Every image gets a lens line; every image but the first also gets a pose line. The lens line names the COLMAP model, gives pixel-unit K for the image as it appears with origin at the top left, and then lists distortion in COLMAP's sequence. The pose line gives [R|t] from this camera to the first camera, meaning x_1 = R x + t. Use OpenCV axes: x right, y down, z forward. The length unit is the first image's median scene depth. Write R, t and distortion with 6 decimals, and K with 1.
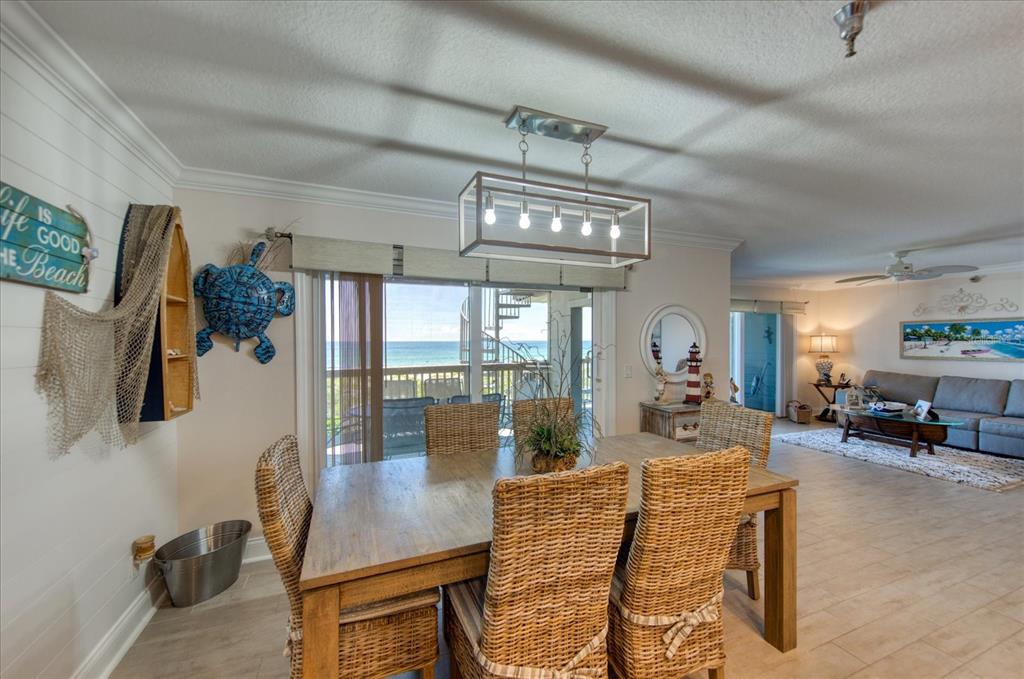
lens RADIAL K [[405.8, 0, 517.5], [0, 405.8, 344.7], [0, 0, 1]] dist [0.011027, -0.000212]
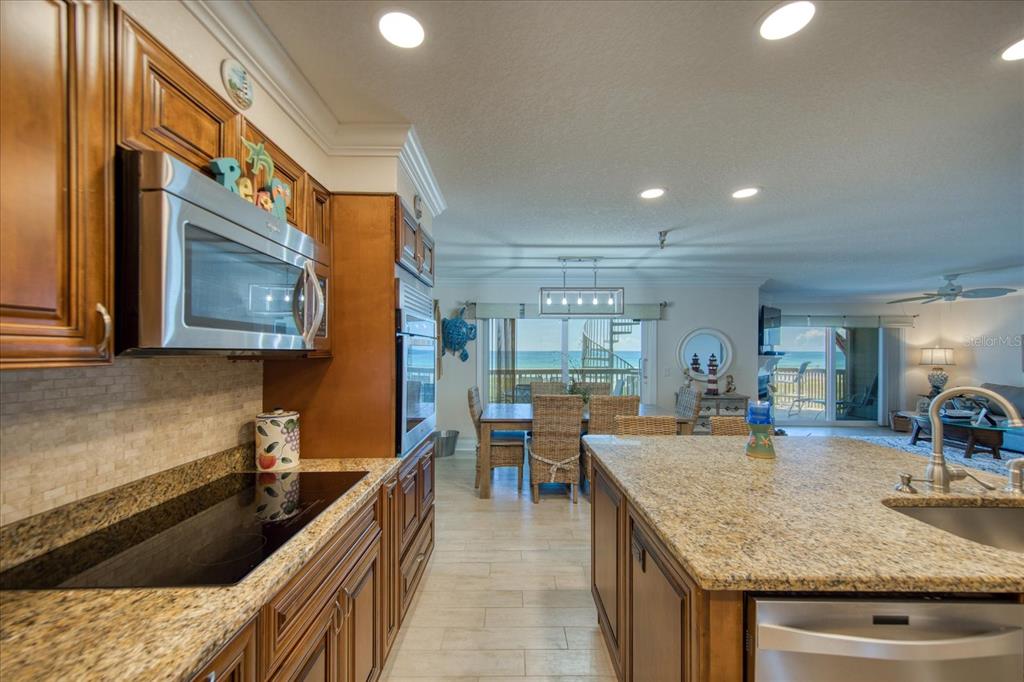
lens RADIAL K [[395.6, 0, 509.2], [0, 395.6, 344.7], [0, 0, 1]] dist [0.001028, -0.000130]
pose [[0.920939, -0.000868, -0.389705, 0.201948], [-0.008843, 0.999694, -0.023123, 0.001700], [0.389605, 0.024740, 0.920650, -0.404474]]
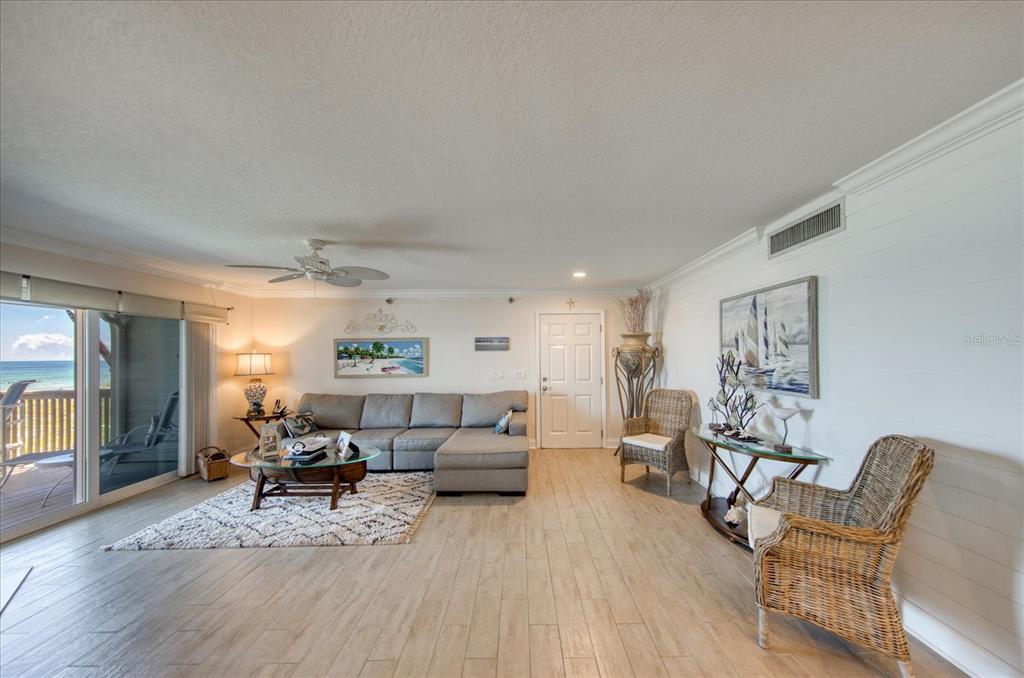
lens RADIAL K [[354.4, 0, 527.8], [0, 354.4, 355.3], [0, 0, 1]] dist [-0.002042, -0.000248]
pose [[0.365707, 0.000127, 0.930730, 0.399676], [0.019213, 0.999786, -0.007686, -0.004242], [-0.930532, 0.020693, 0.365626, 0.342391]]
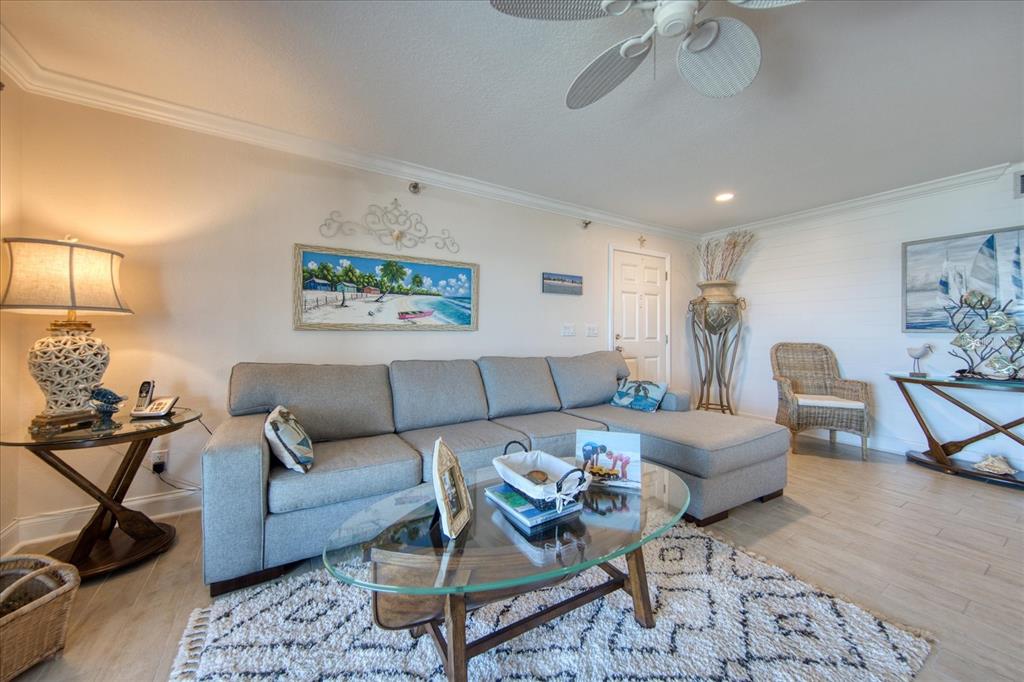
lens RADIAL K [[376.4, 0, 516.4], [0, 376.4, 329.1], [0, 0, 1]] dist [0.015487, -0.000043]
pose [[-0.179110, 0.015077, 0.983714, 0.589416], [0.007624, 0.999874, -0.013936, 0.046696], [-0.983800, 0.005004, -0.179202, 0.981413]]
